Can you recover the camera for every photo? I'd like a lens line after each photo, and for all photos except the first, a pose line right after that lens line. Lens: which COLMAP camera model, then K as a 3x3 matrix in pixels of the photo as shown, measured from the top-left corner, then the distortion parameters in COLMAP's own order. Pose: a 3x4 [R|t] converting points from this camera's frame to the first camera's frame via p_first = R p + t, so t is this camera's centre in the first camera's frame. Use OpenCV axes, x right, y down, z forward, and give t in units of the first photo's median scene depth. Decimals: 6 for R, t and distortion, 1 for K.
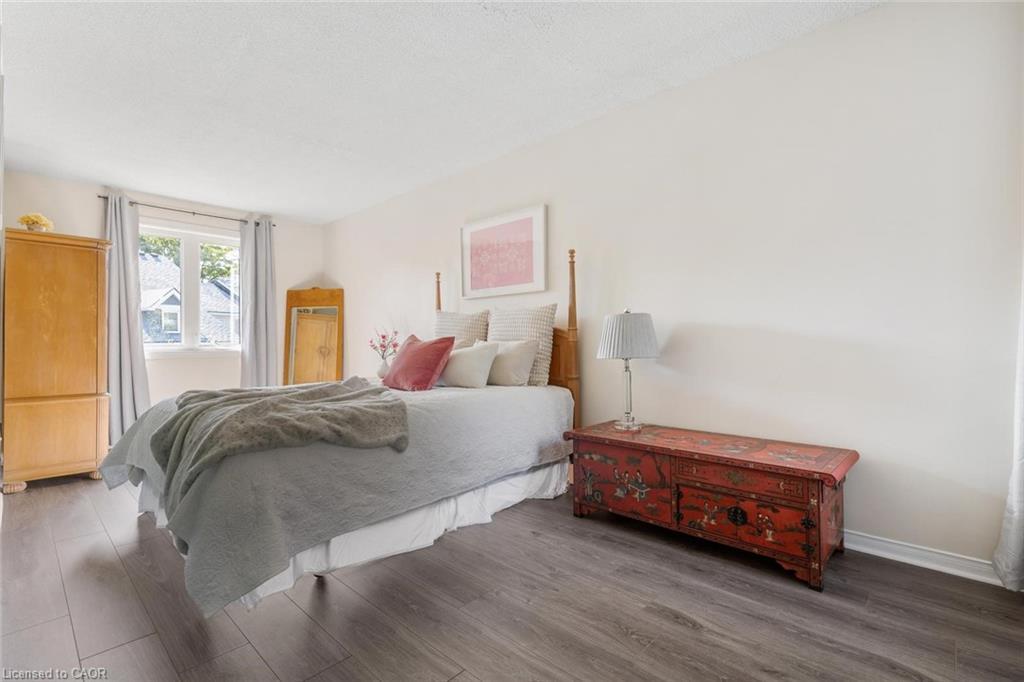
lens RADIAL K [[467.6, 0, 512.0], [0, 467.6, 341.0], [0, 0, 1]] dist [0.004463, 0.000083]
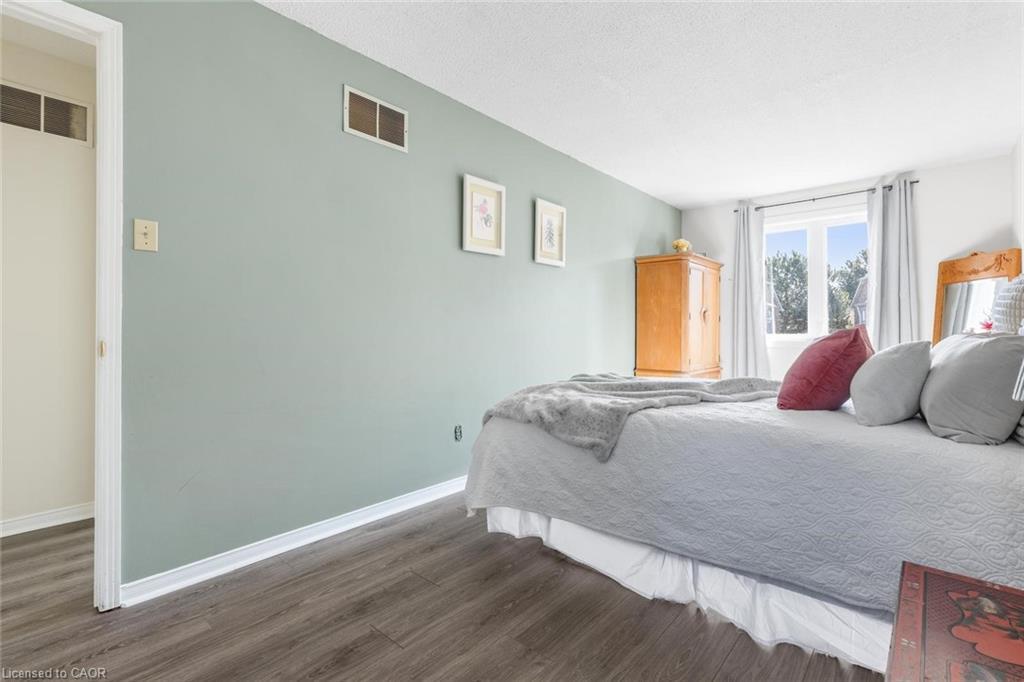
lens RADIAL K [[471.5, 0, 514.5], [0, 471.5, 326.3], [0, 0, 1]] dist [0.000554, 0.000043]
pose [[0.036182, -0.002036, -0.999343, 0.479588], [-0.000177, 0.999998, -0.002043, -0.012366], [0.999345, 0.000251, 0.036182, 0.593711]]
